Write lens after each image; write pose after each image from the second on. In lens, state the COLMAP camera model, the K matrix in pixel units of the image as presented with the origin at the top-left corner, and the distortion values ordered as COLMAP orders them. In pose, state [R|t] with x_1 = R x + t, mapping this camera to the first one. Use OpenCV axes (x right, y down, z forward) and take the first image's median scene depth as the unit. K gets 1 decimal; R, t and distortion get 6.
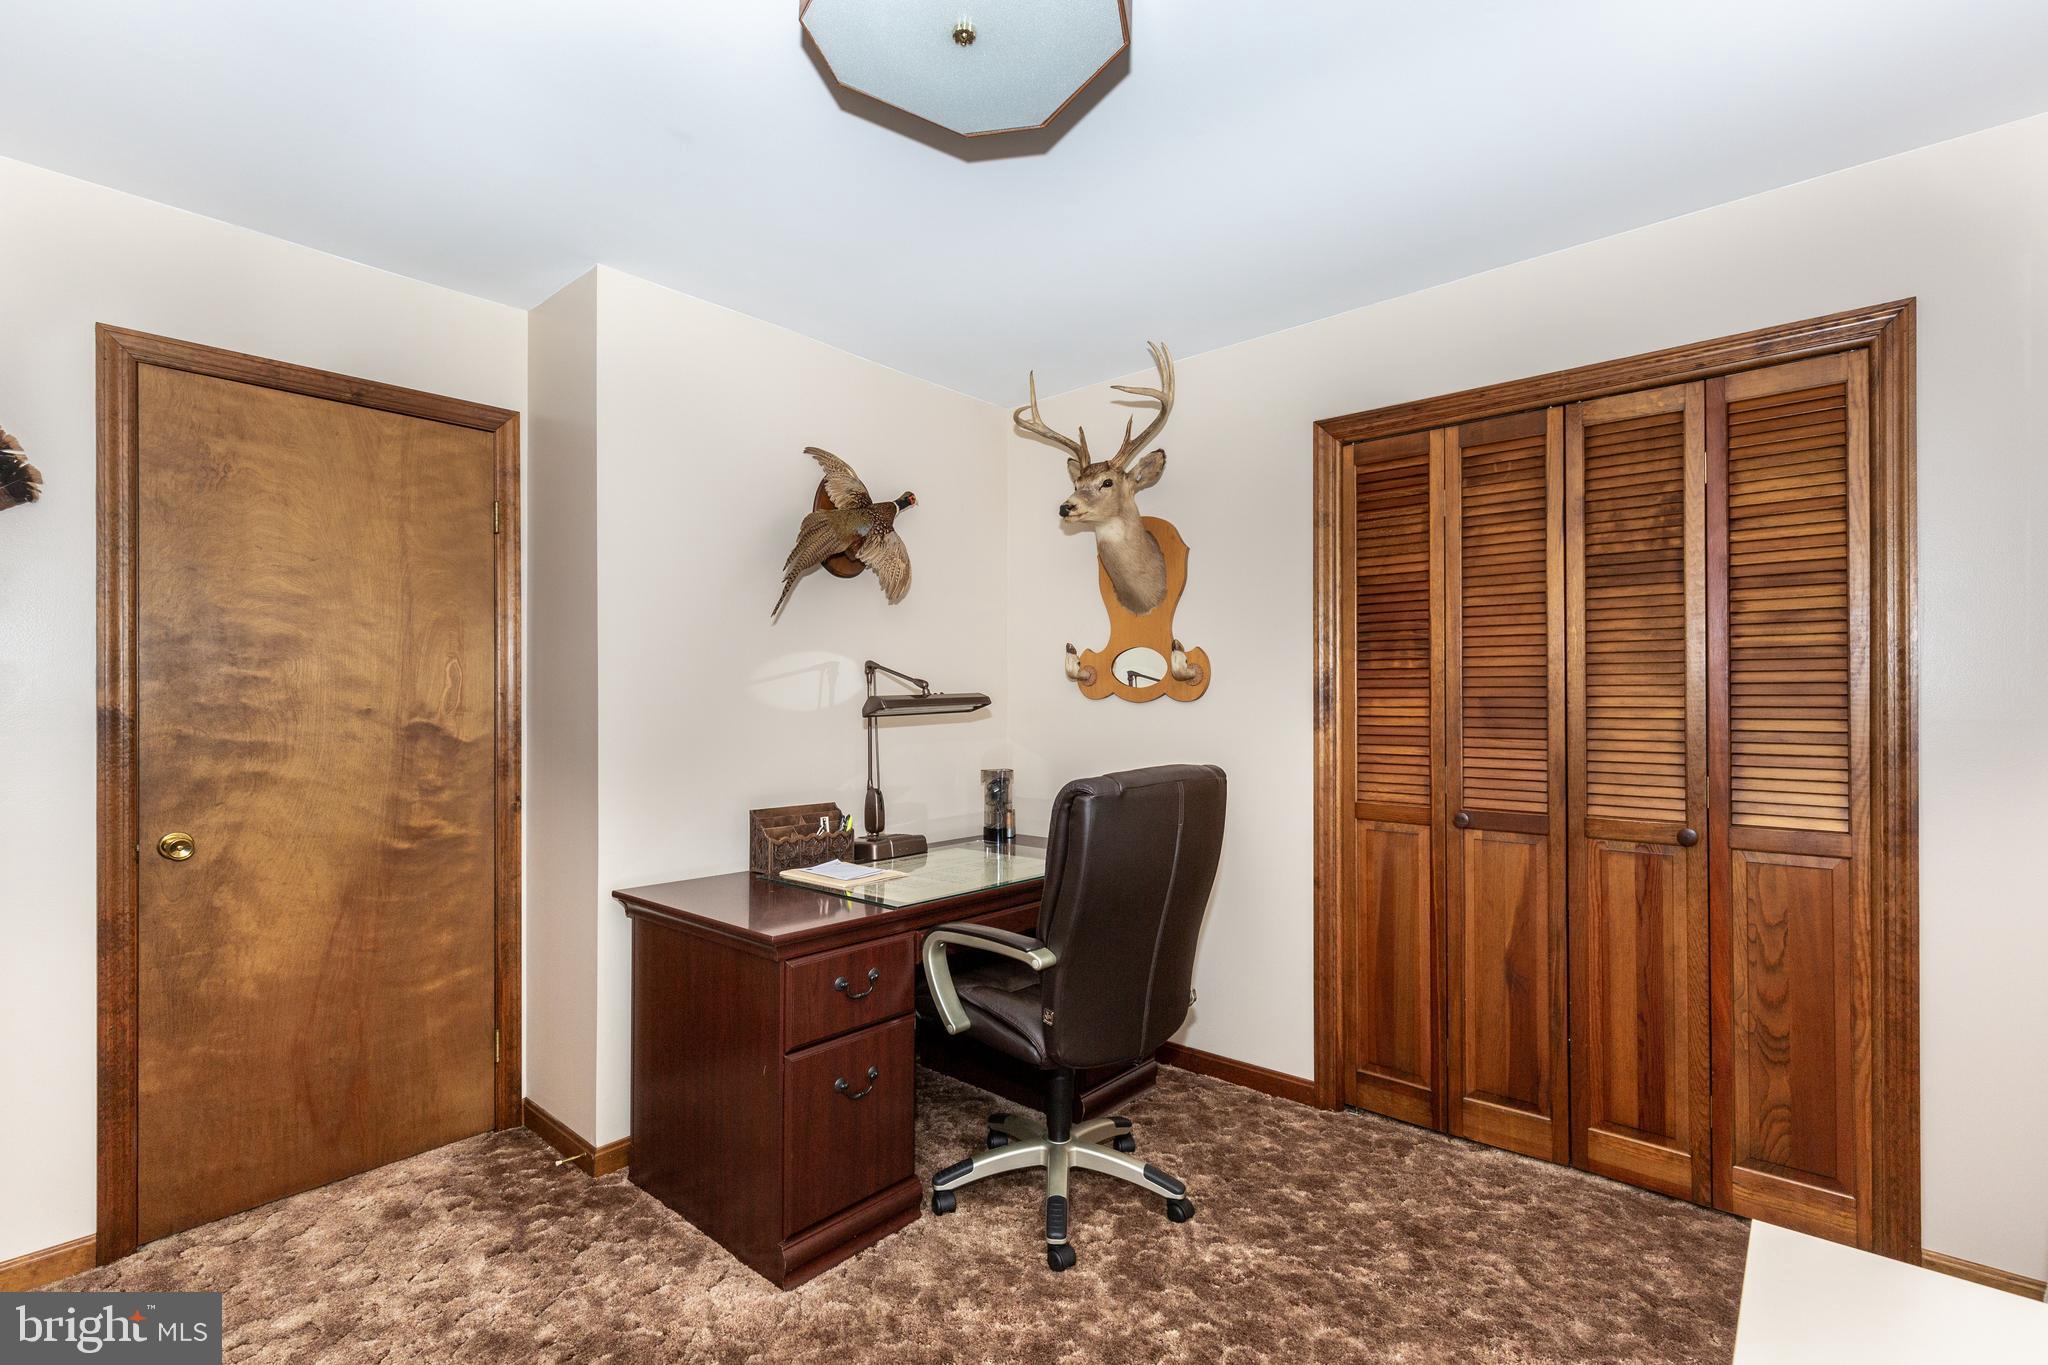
lens RADIAL K [[926.3, 0, 1030.5], [0, 926.3, 689.6], [0, 0, 1]] dist [0.005472, -0.000637]
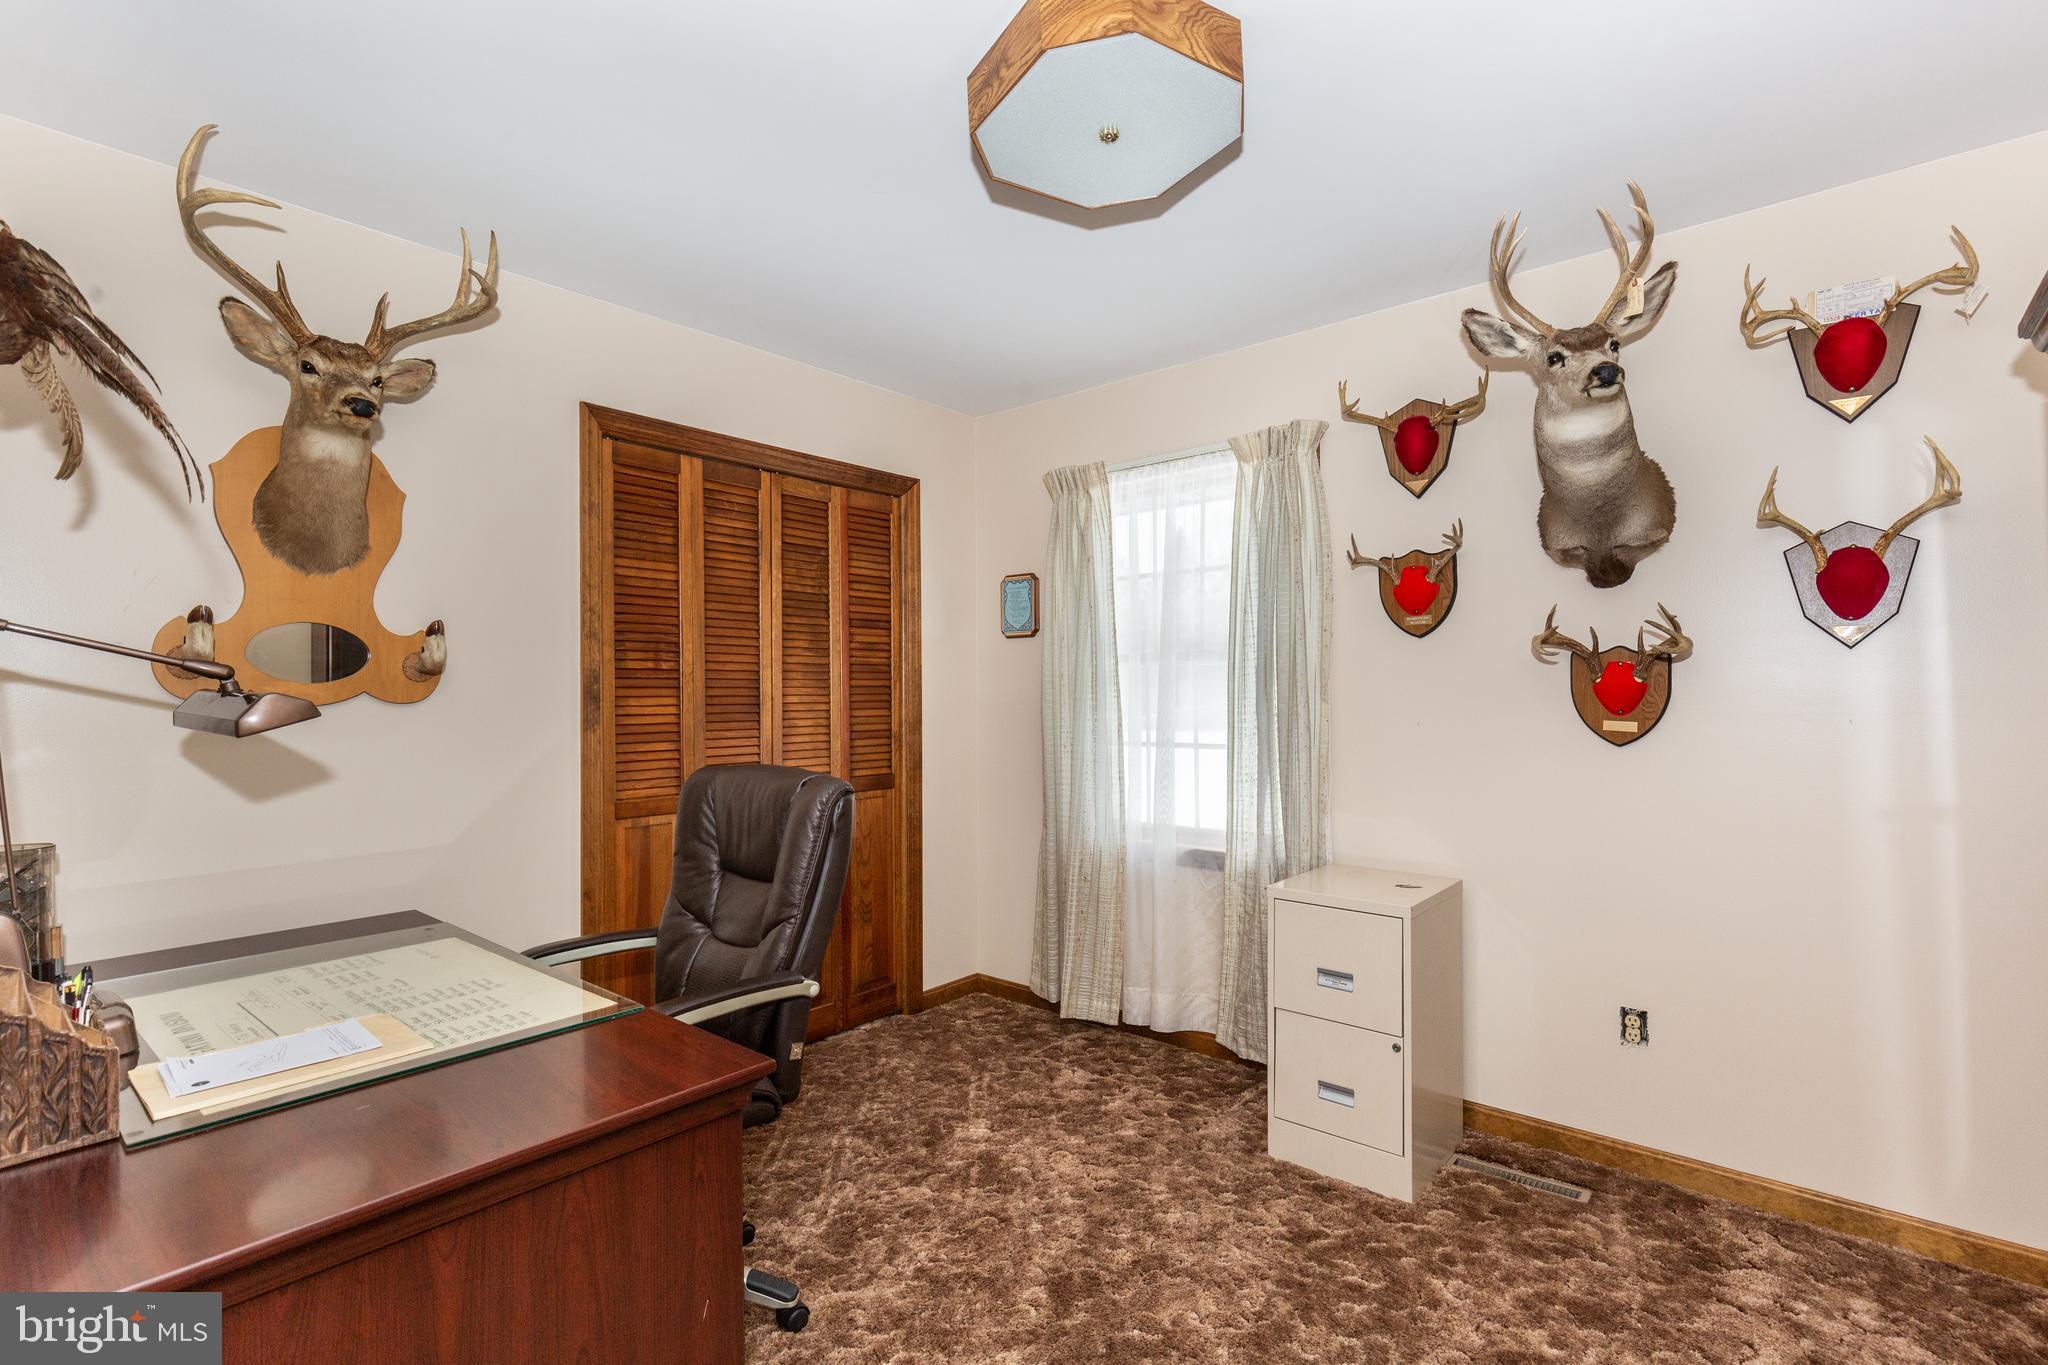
lens RADIAL K [[924.8, 0, 1024.0], [0, 924.8, 689.6], [0, 0, 1]] dist [0.006851, -0.000518]
pose [[0.009444, 0.007677, 0.999926, -0.659289], [-0.002810, 0.999967, -0.007650, 0.007480], [-0.999951, -0.002738, 0.009465, 0.577453]]
